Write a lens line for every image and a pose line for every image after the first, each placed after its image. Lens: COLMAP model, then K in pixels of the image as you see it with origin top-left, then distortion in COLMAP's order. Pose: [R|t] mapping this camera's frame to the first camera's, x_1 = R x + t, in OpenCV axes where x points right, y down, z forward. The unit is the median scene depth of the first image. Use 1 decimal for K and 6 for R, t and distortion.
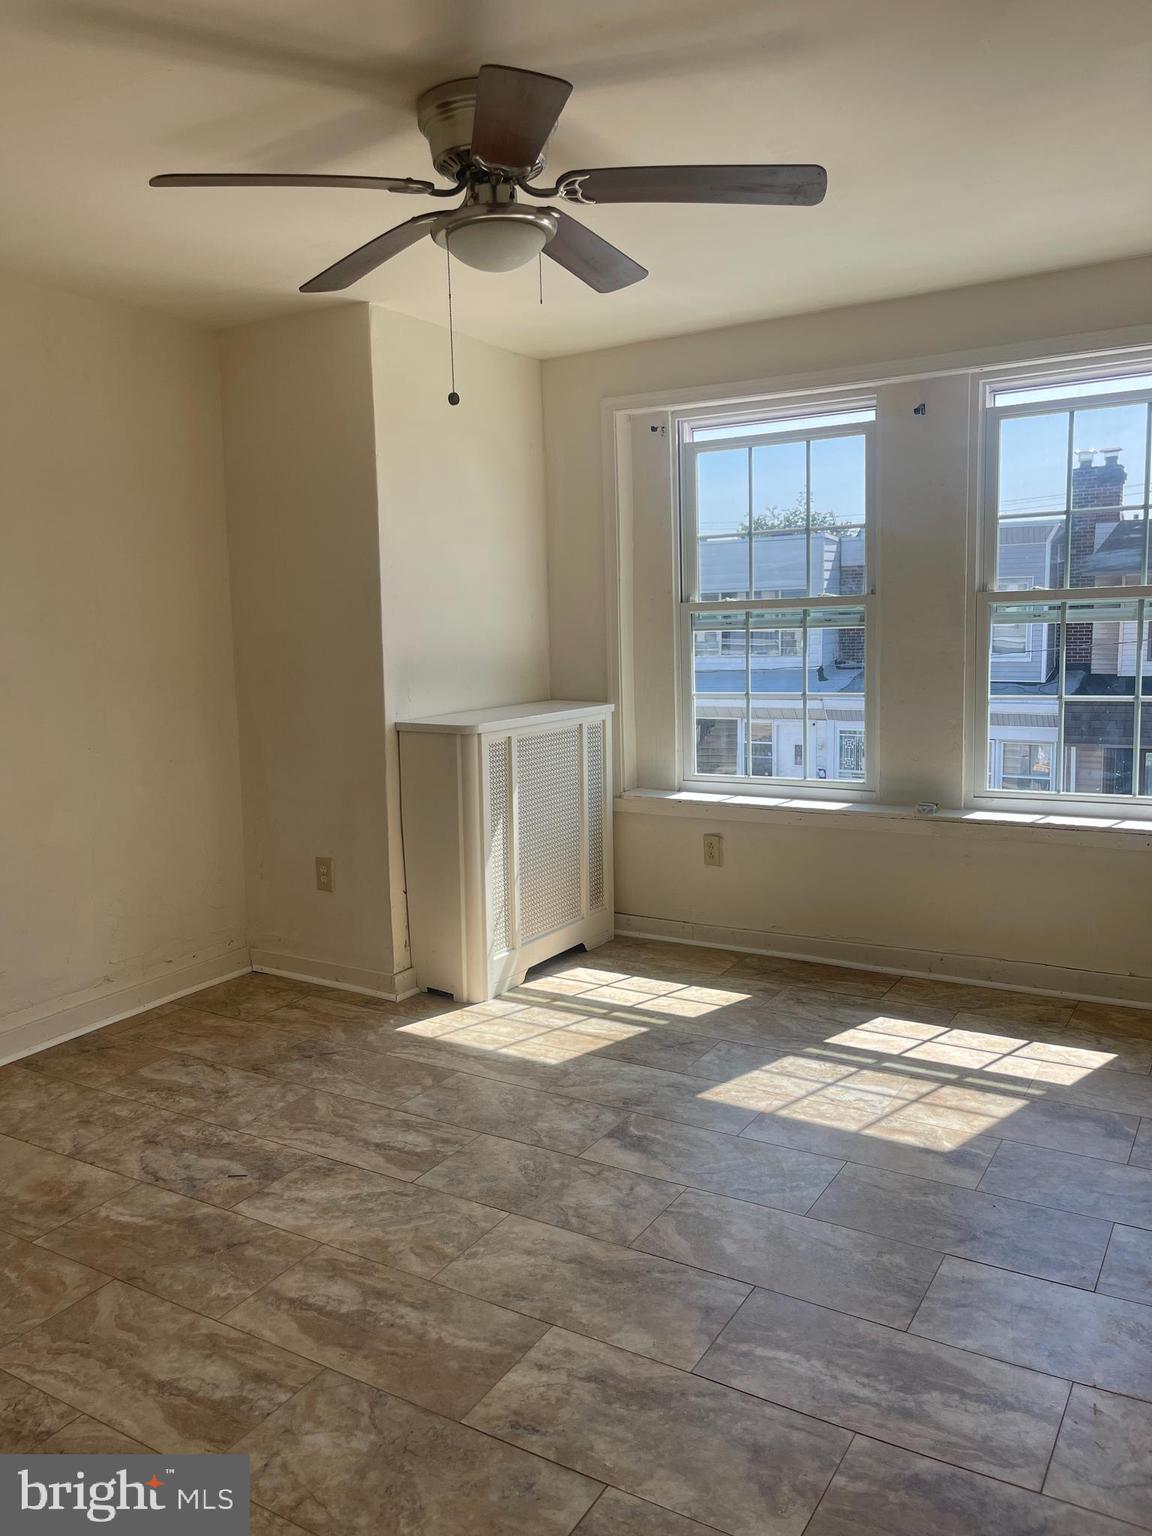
lens RADIAL K [[1150.8, 0, 570.0], [0, 1150.8, 764.2], [0, 0, 1]] dist [0.063128, -0.074644]
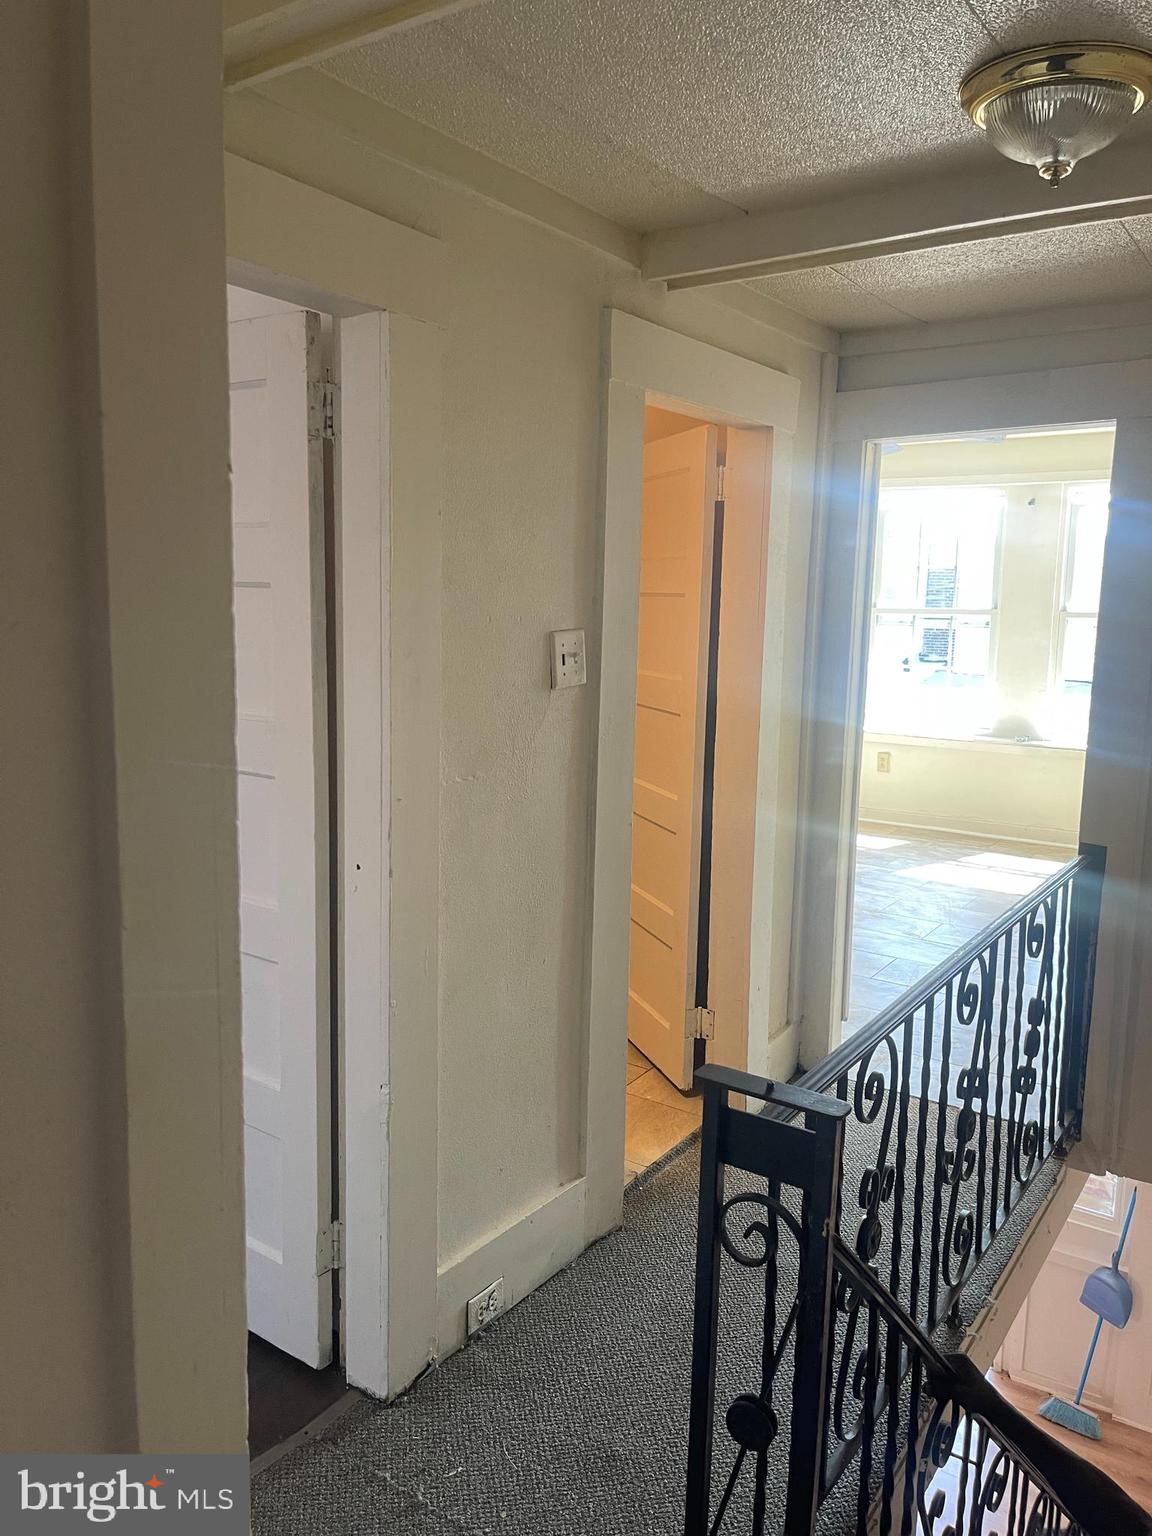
lens RADIAL K [[1150.8, 0, 570.0], [0, 1150.8, 764.2], [0, 0, 1]] dist [0.063128, -0.074644]
pose [[0.997454, 0.045928, -0.054545, -0.241629], [-0.045107, 0.998851, 0.016186, 0.076140], [0.055226, -0.013685, 0.998380, -0.683440]]
